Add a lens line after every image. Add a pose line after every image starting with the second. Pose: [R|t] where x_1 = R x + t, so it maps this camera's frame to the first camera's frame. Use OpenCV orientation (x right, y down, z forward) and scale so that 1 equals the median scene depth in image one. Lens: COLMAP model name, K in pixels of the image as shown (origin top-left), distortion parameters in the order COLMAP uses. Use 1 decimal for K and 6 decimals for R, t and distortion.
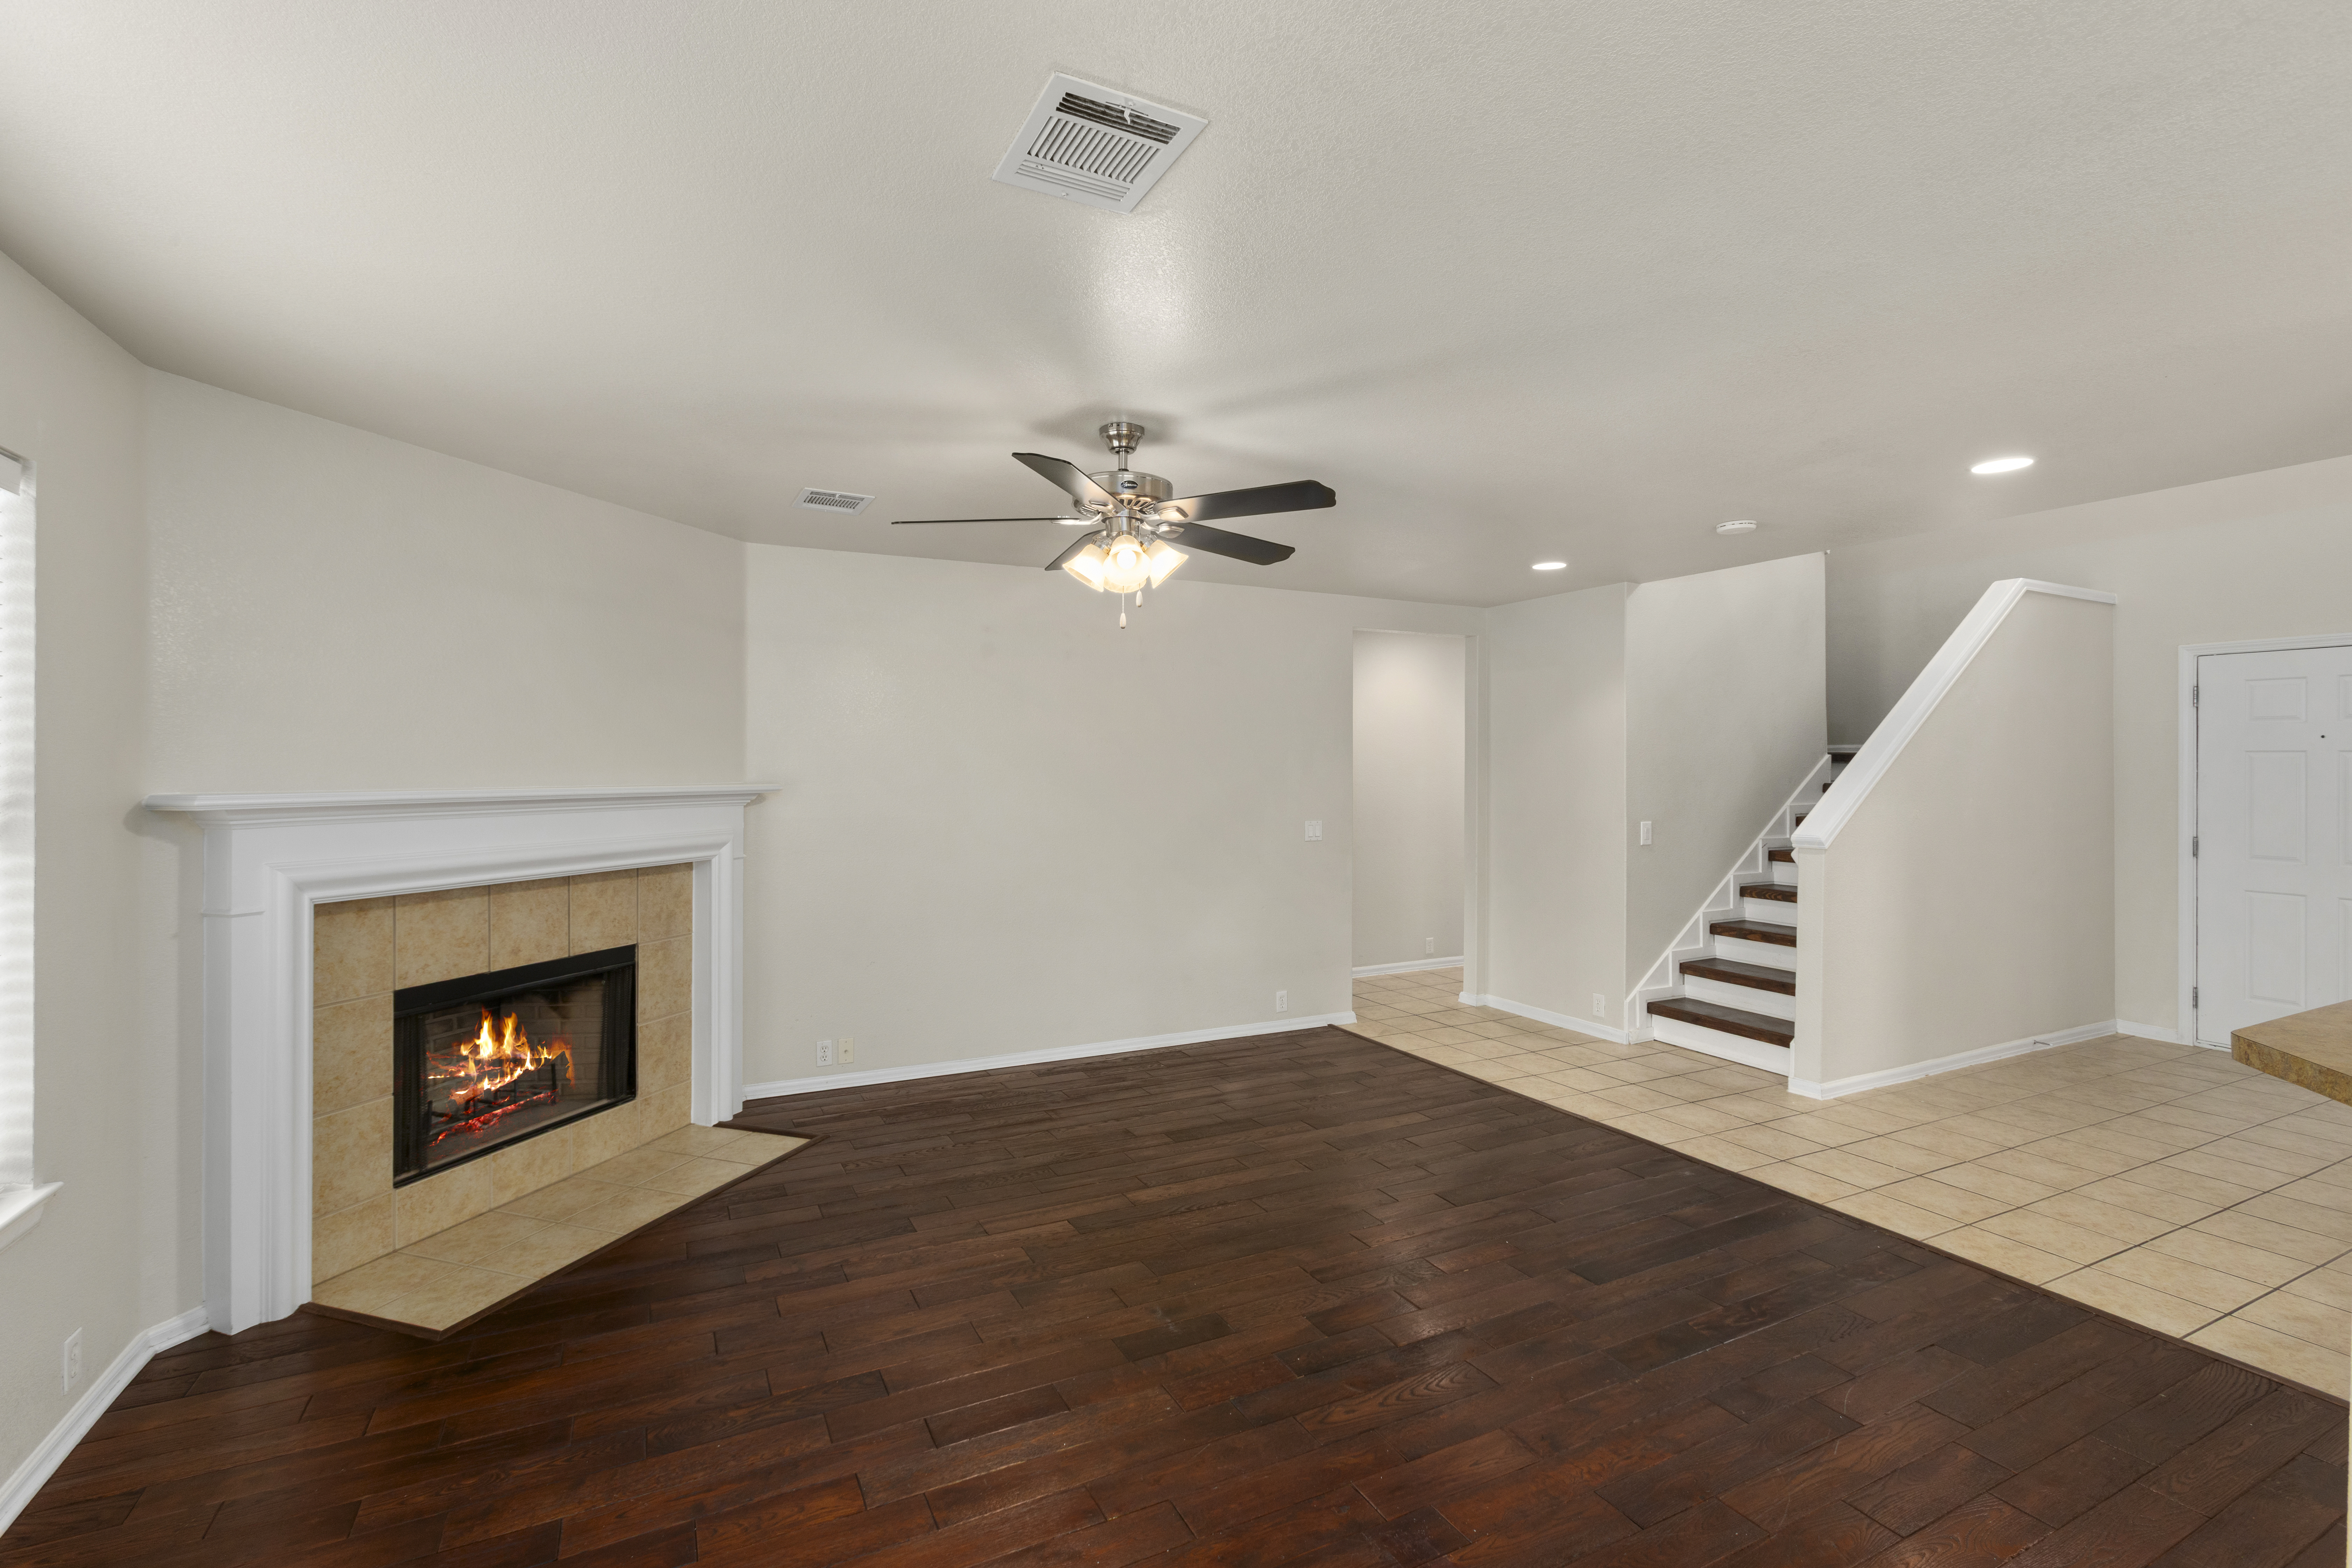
lens RADIAL K [[1062.6, 0, 1177.8], [0, 1062.6, 765.1], [0, 0, 1]] dist [0.003790, 0.000910]
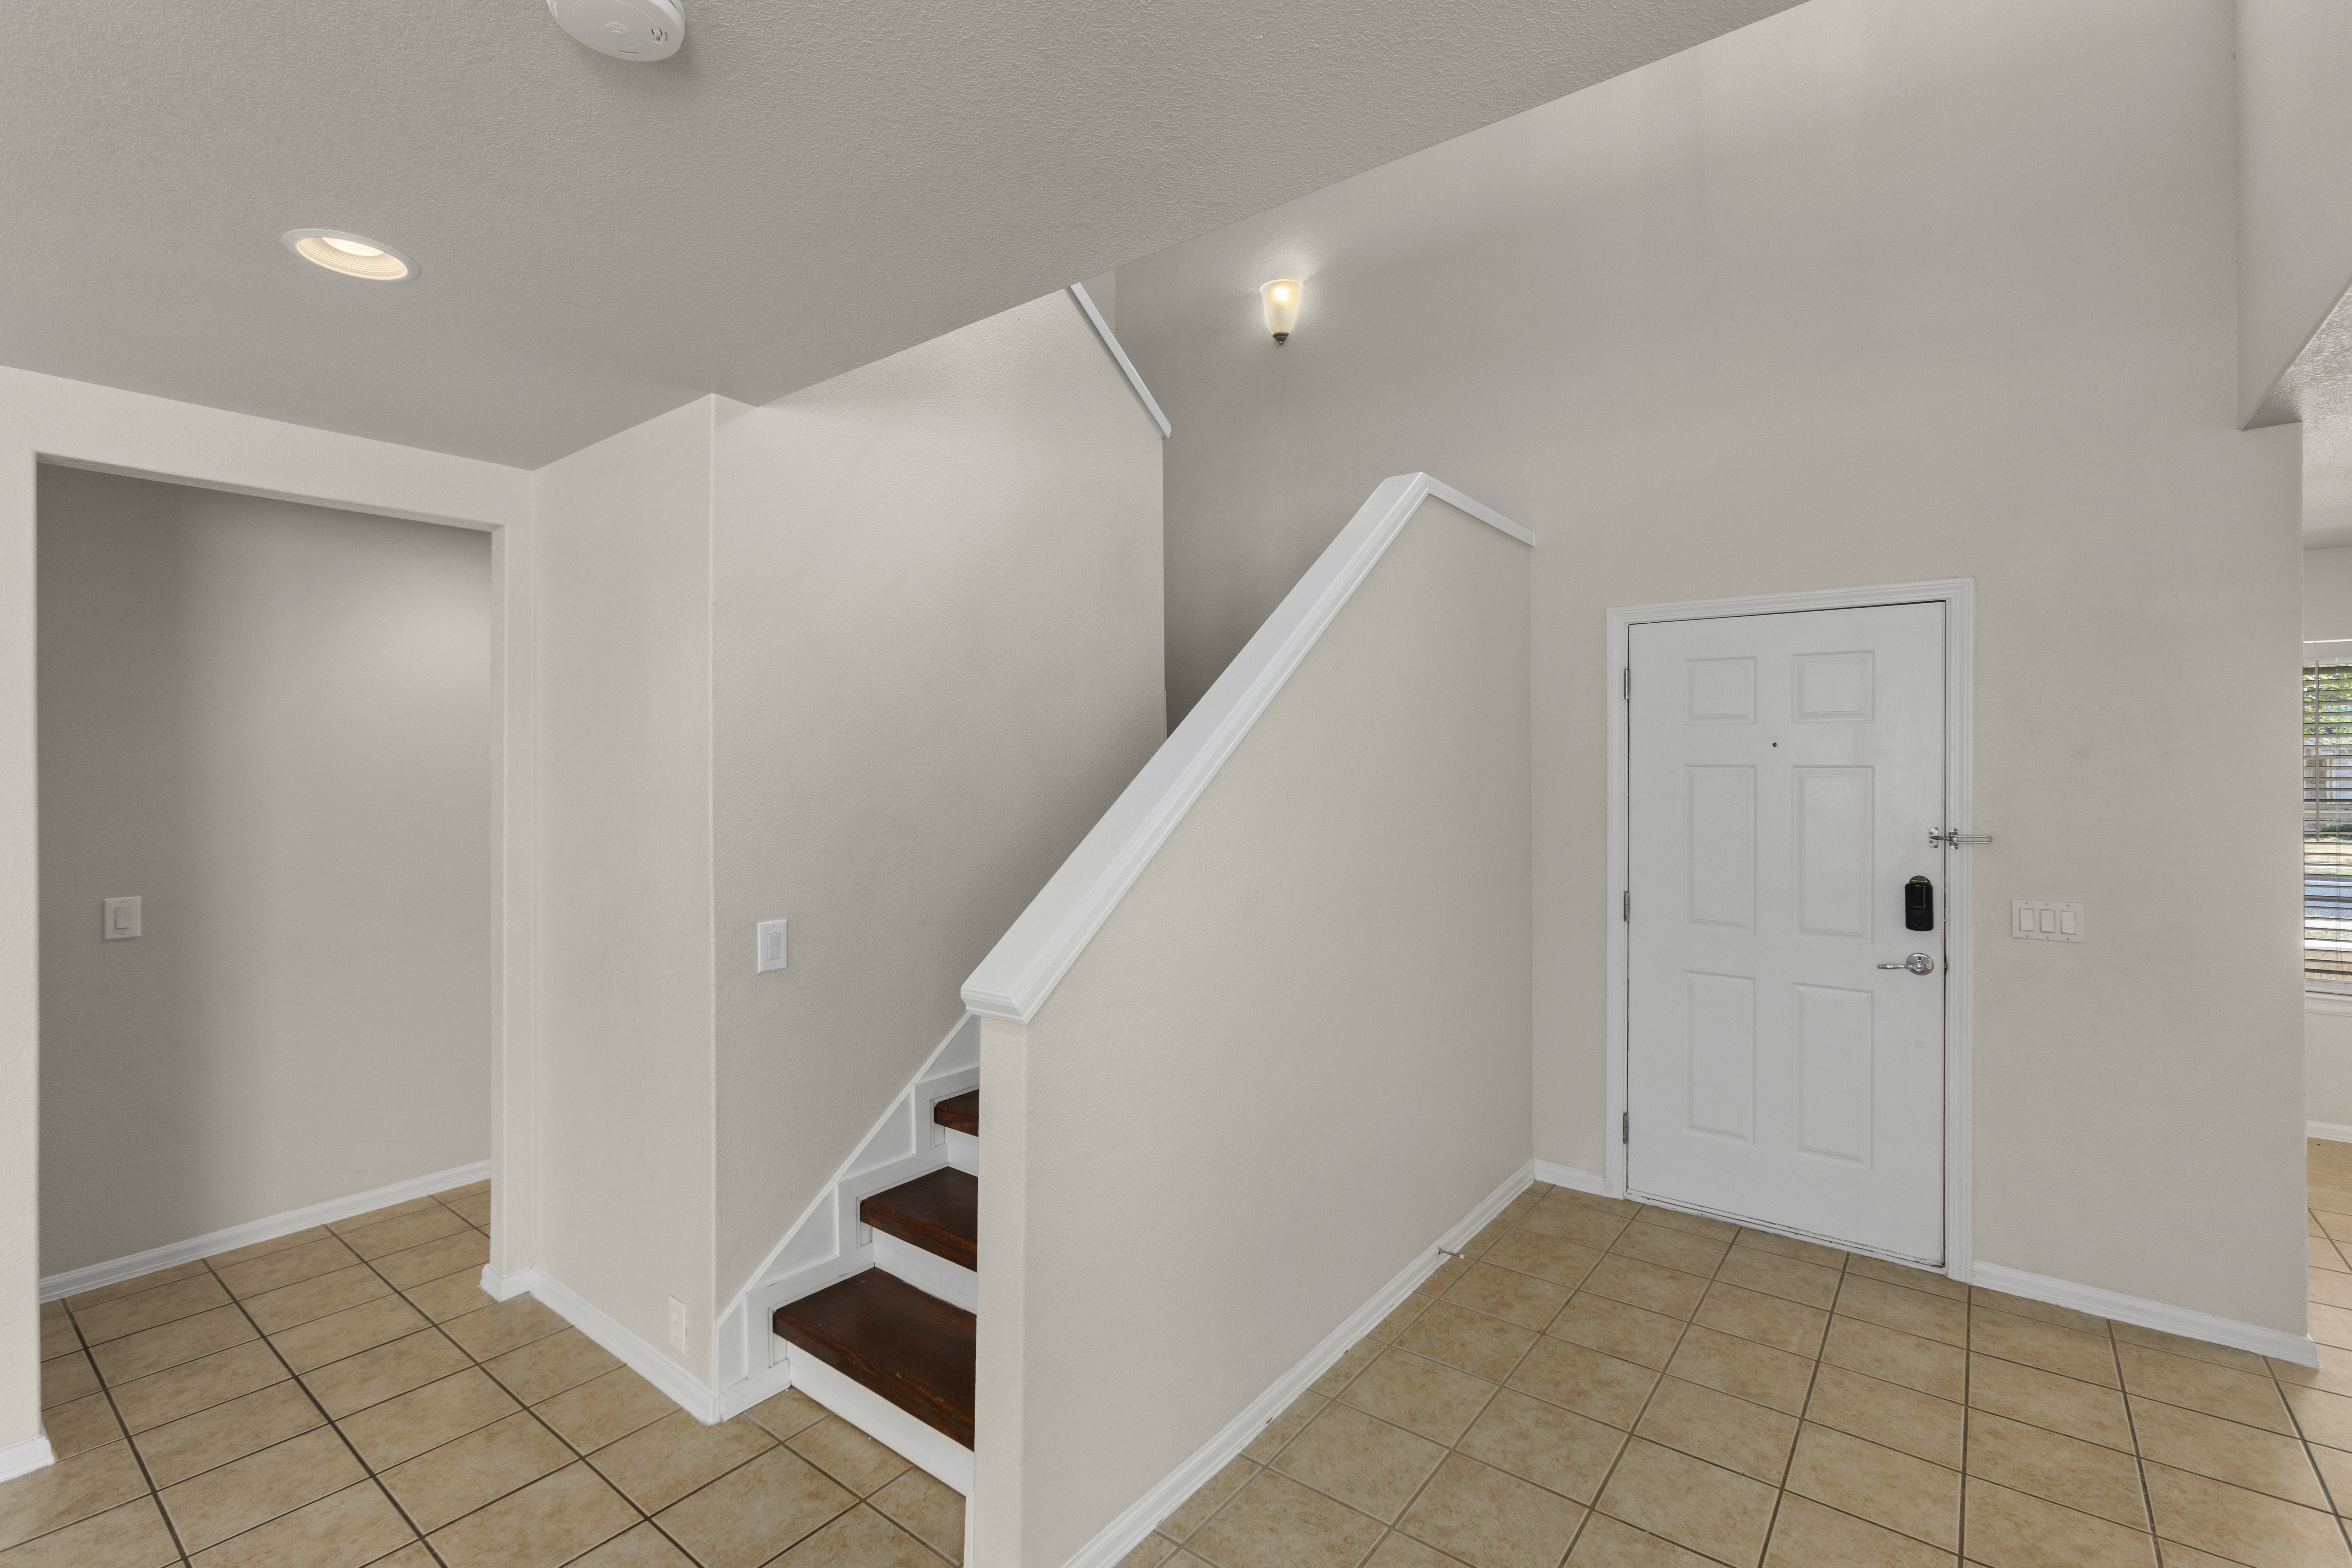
lens RADIAL K [[1062.6, 0, 1173.1], [0, 1062.6, 780.6], [0, 0, 1]] dist [0.003790, 0.000910]
pose [[0.905246, -0.009884, 0.424773, 0.405768], [0.003332, 0.999864, 0.016165, -0.014762], [-0.424875, -0.013218, 0.905155, 0.510770]]
